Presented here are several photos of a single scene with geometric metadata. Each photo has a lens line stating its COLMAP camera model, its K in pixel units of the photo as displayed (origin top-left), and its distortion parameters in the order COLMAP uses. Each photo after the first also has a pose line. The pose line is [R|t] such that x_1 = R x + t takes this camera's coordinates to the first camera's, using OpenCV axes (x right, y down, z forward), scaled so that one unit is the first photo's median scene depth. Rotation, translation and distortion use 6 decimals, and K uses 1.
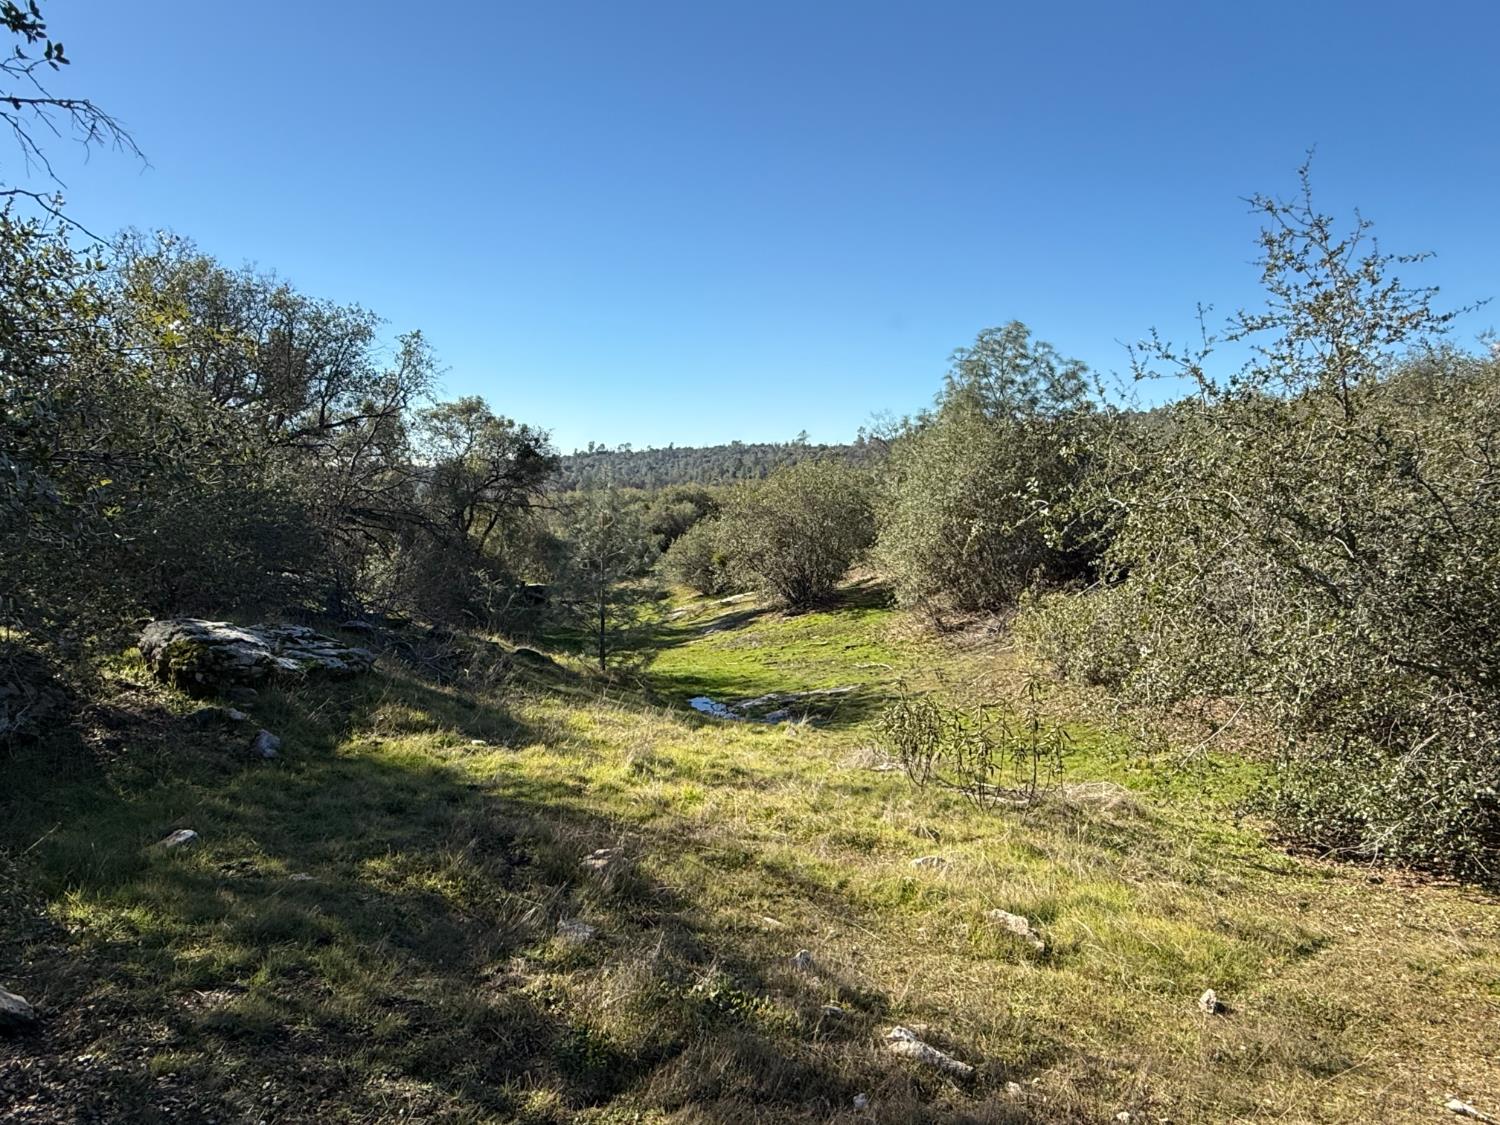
lens RADIAL K [[917.6, 0, 751.3], [0, 917.6, 561.5], [0, 0, 1]] dist [-0.003051, -0.000110]
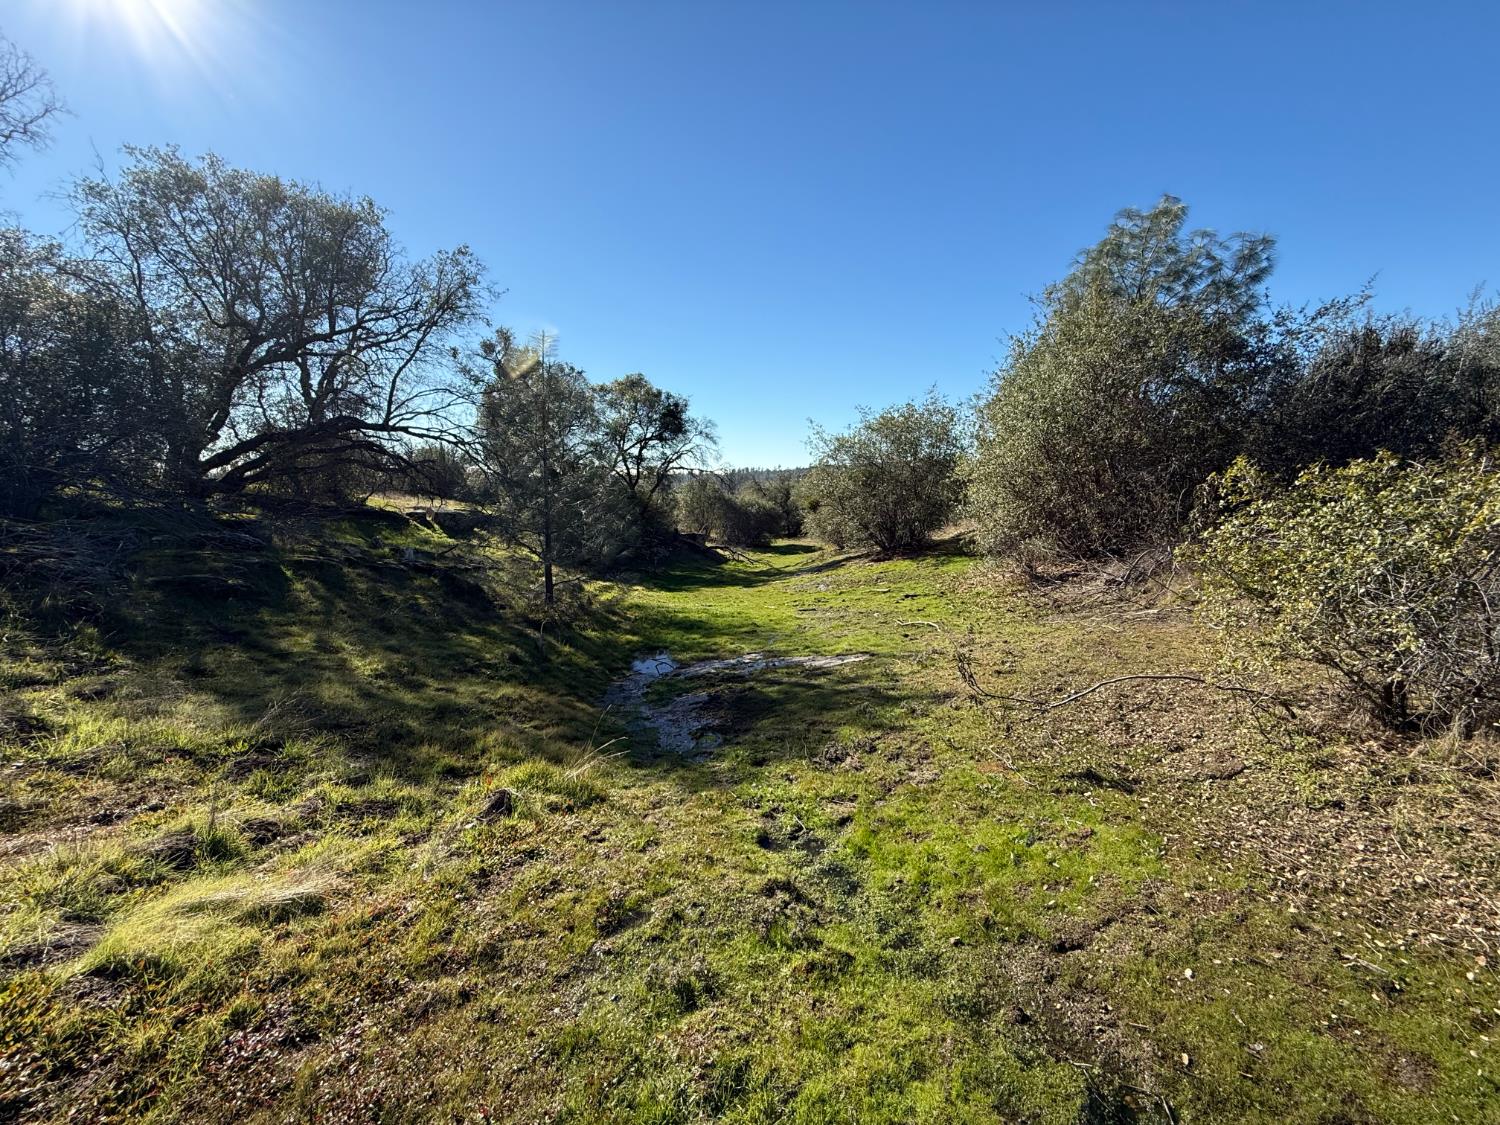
lens RADIAL K [[600.4, 0, 746.4], [0, 600.4, 562.8], [0, 0, 1]] dist [0.003061, 0.000124]
pose [[0.960504, 0.043969, -0.274771, 0.108245], [-0.030930, 0.998188, 0.051611, 0.039263], [0.276543, -0.041074, 0.960124, 0.433840]]
